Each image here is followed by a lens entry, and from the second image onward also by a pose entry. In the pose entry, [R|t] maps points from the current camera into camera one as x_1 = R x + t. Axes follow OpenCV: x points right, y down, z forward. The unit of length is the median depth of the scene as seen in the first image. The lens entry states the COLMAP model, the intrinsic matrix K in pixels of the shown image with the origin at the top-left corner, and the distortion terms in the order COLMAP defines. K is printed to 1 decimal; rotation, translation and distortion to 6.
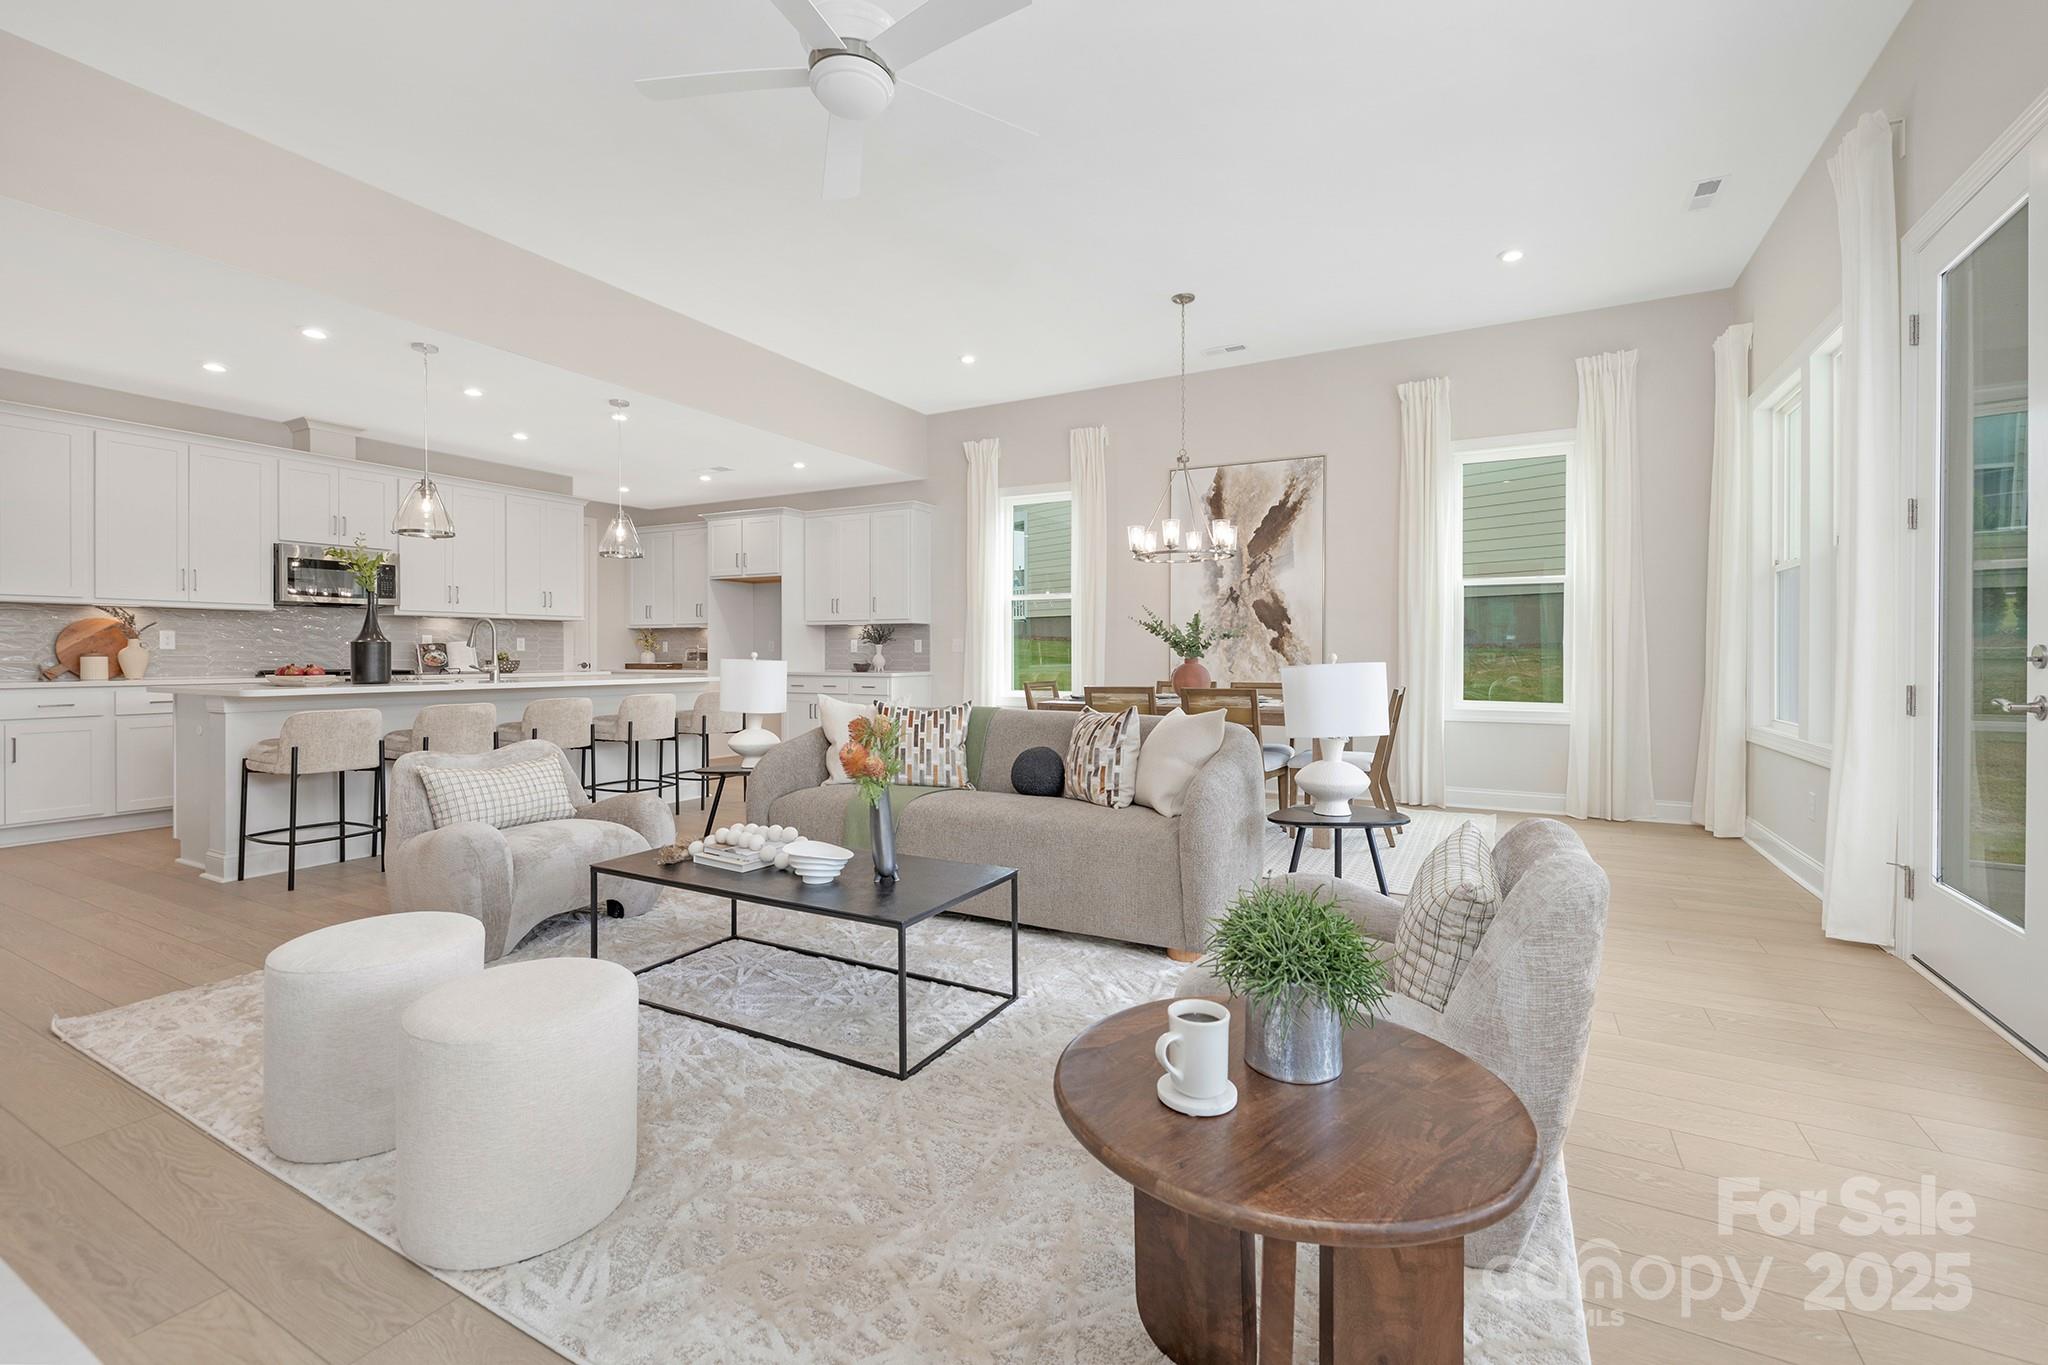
lens RADIAL K [[880.5, 0, 1022.2], [0, 880.5, 657.5], [0, 0, 1]] dist [-0.001649, -0.000185]
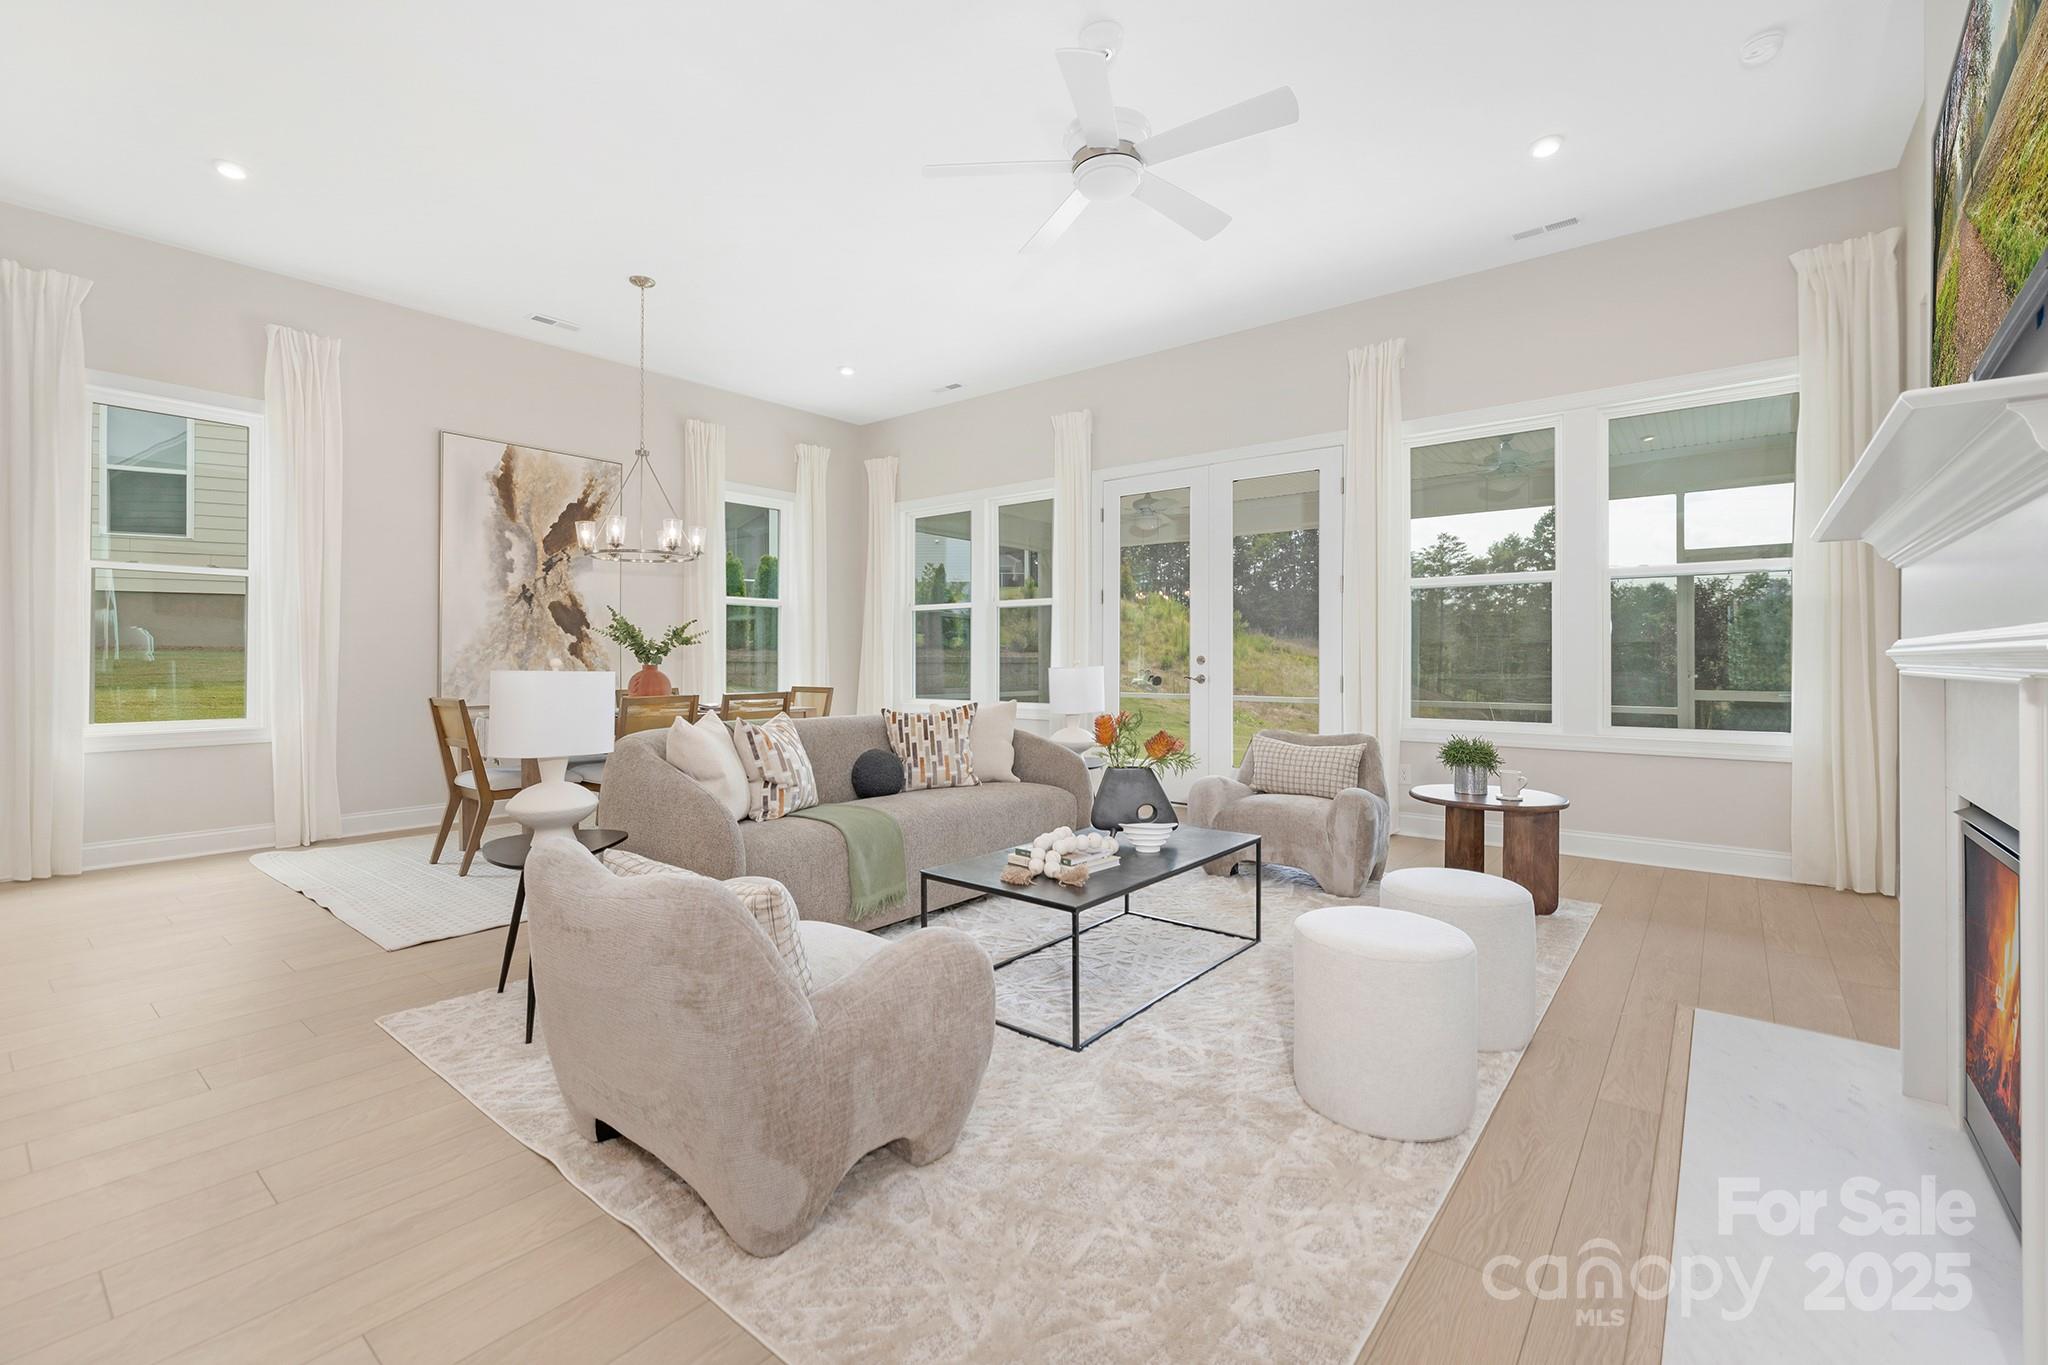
lens RADIAL K [[880.5, 0, 1005.6], [0, 880.5, 656.7], [0, 0, 1]] dist [-0.001649, -0.000185]
pose [[0.184386, 0.003603, 0.982847, -0.557951], [0.004093, 0.999982, -0.004433, -0.001589], [-0.982845, 0.004840, 0.184368, 0.373500]]
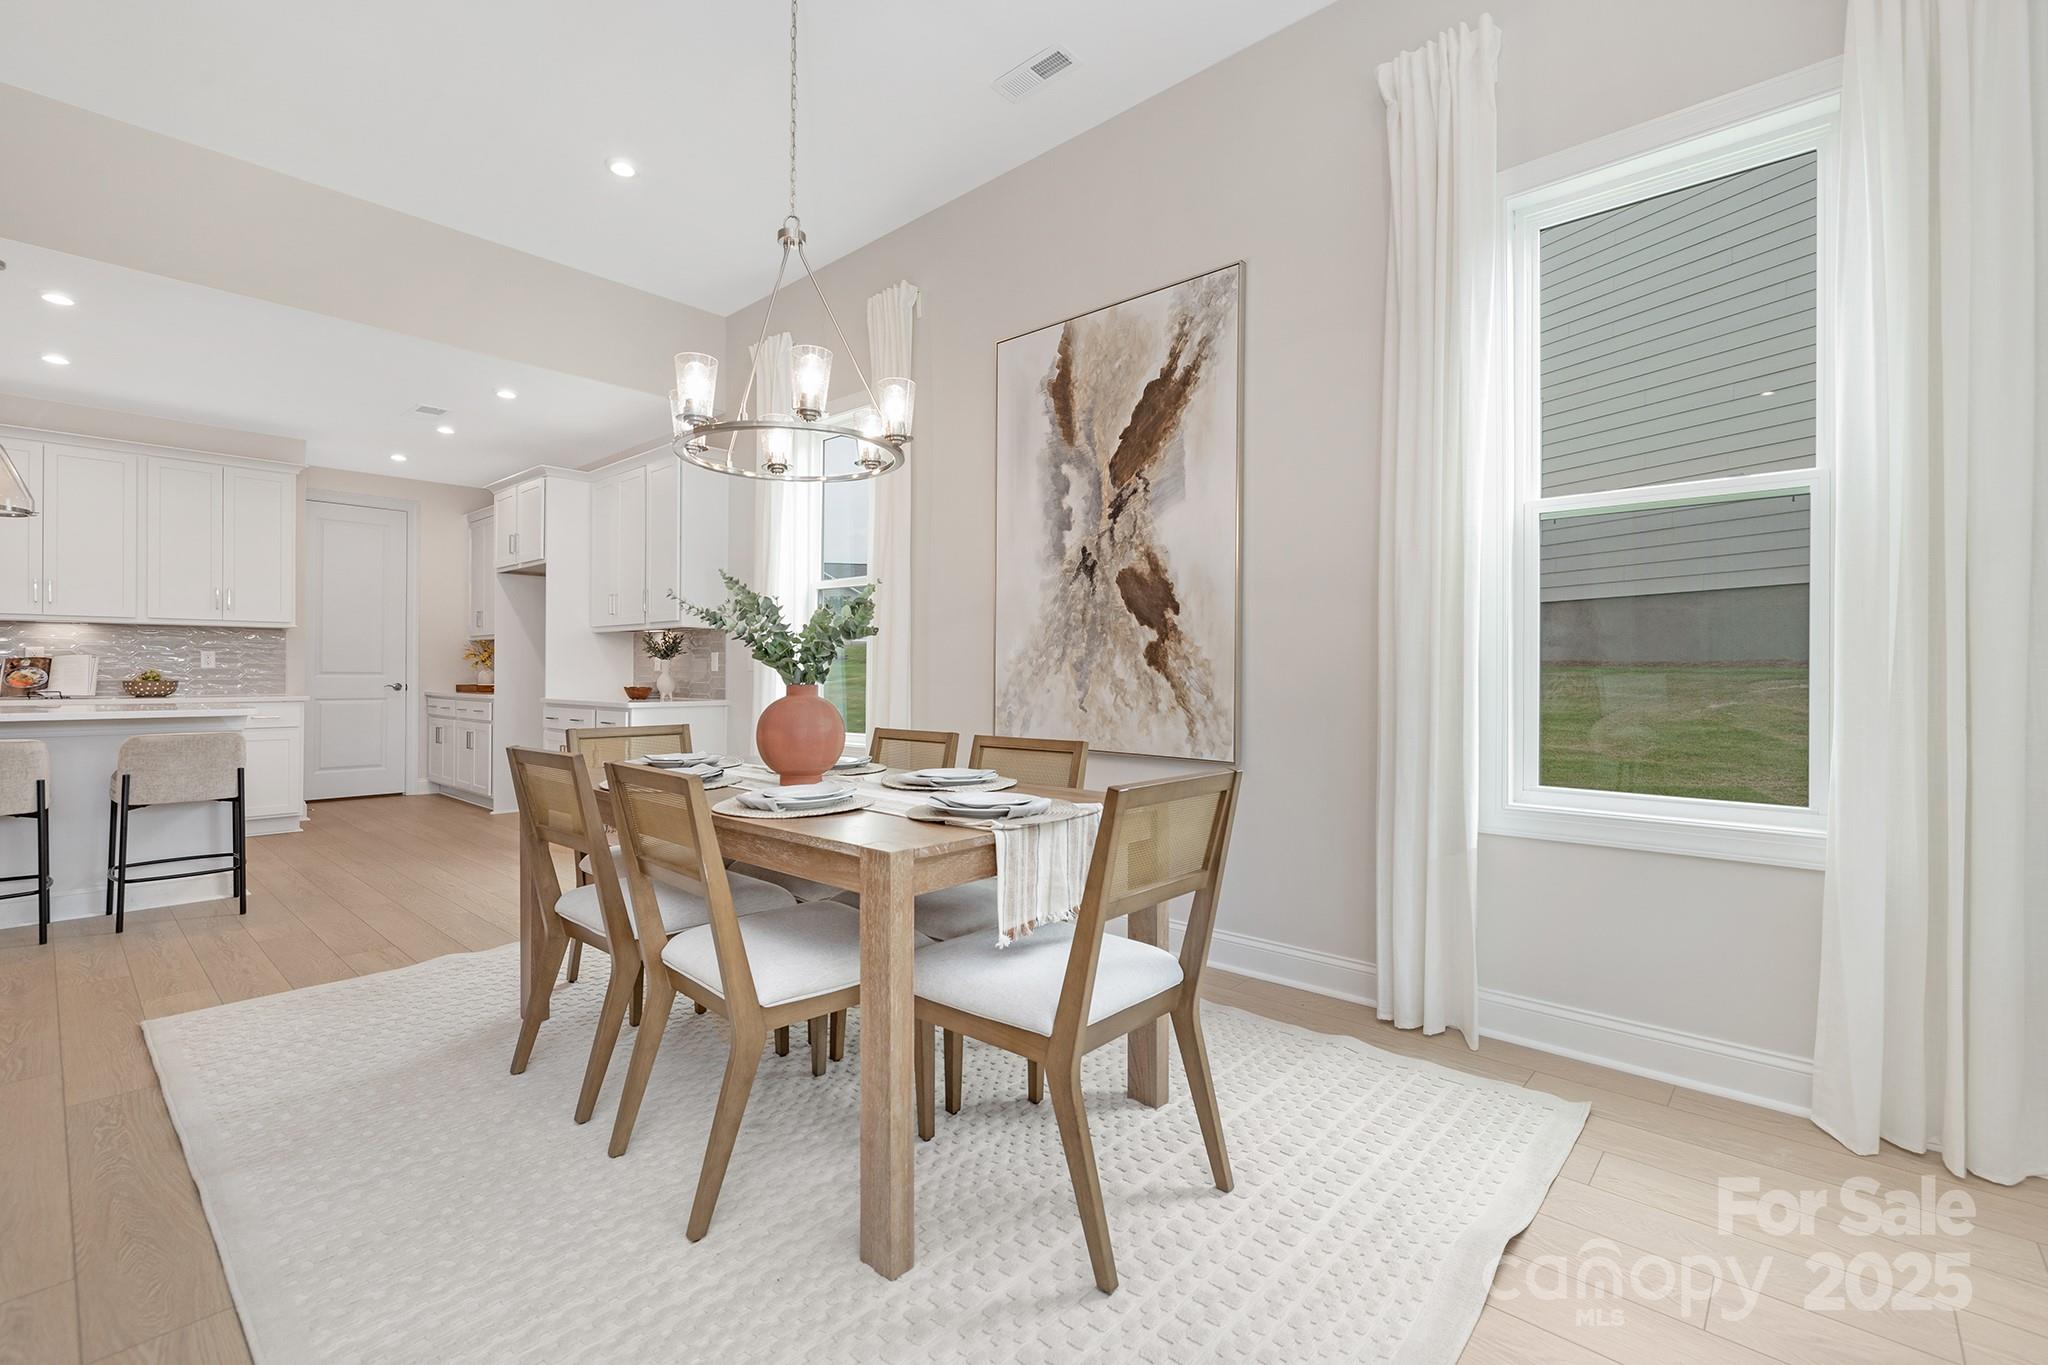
lens RADIAL K [[880.5, 0, 1025.1], [0, 880.5, 672.7], [0, 0, 1]] dist [-0.001649, -0.000185]
pose [[0.975030, 0.001965, -0.222065, 0.329862], [-0.003312, 0.999978, -0.005694, -0.001975], [0.222049, 0.006287, 0.975015, 0.496688]]
